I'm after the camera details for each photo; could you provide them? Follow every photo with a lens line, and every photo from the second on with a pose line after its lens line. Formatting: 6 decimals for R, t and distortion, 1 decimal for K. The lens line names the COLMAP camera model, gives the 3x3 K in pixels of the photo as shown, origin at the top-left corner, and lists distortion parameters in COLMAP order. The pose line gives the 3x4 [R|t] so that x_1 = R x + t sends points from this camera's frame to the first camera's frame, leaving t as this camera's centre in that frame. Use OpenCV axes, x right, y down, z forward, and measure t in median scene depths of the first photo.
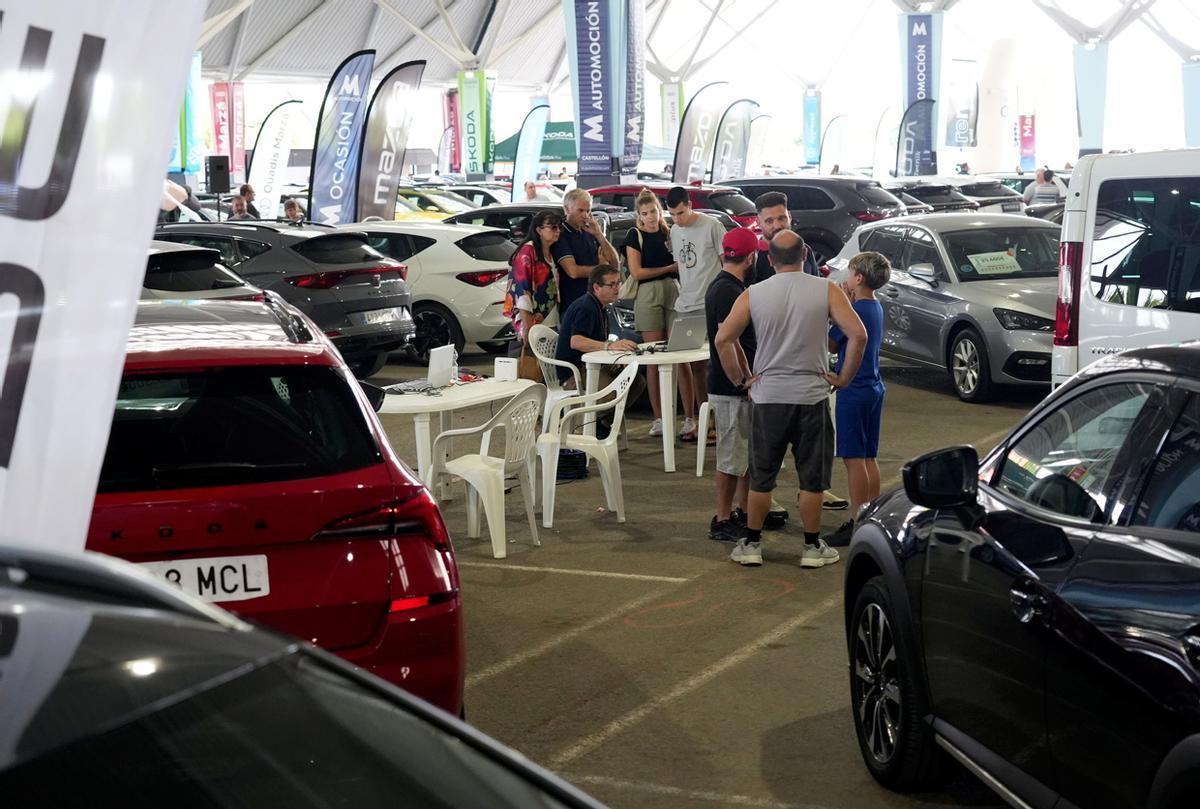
lens RADIAL K [[2191.7, 0, 580.8], [0, 2191.7, 427.7], [0, 0, 1]] dist [0.042600, 0.216314]
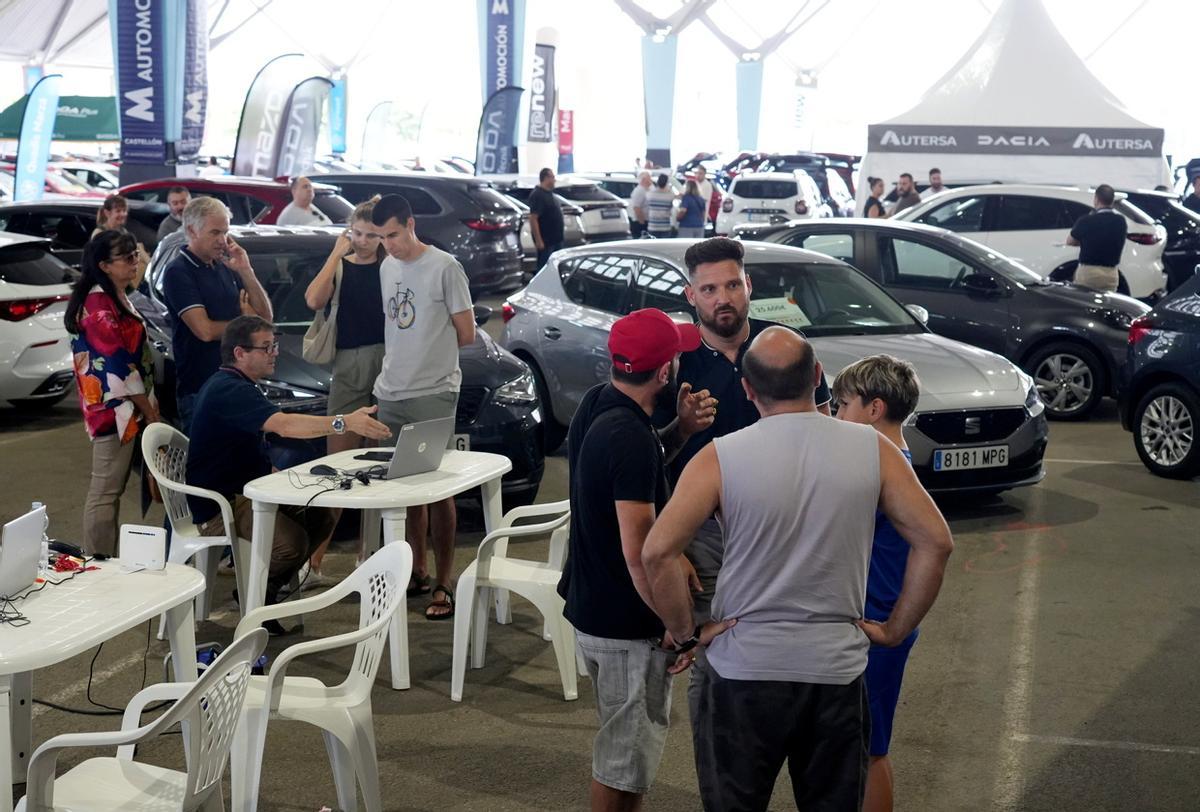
lens RADIAL K [[2191.7, 0, 580.8], [0, 2191.7, 429.2], [0, 0, 1]] dist [0.042600, 0.216314]
pose [[0.972878, 0.003942, 0.231285, -0.022865], [-0.005446, 0.999968, 0.005866, -0.024947], [-0.231254, -0.006967, 0.972868, 0.192917]]
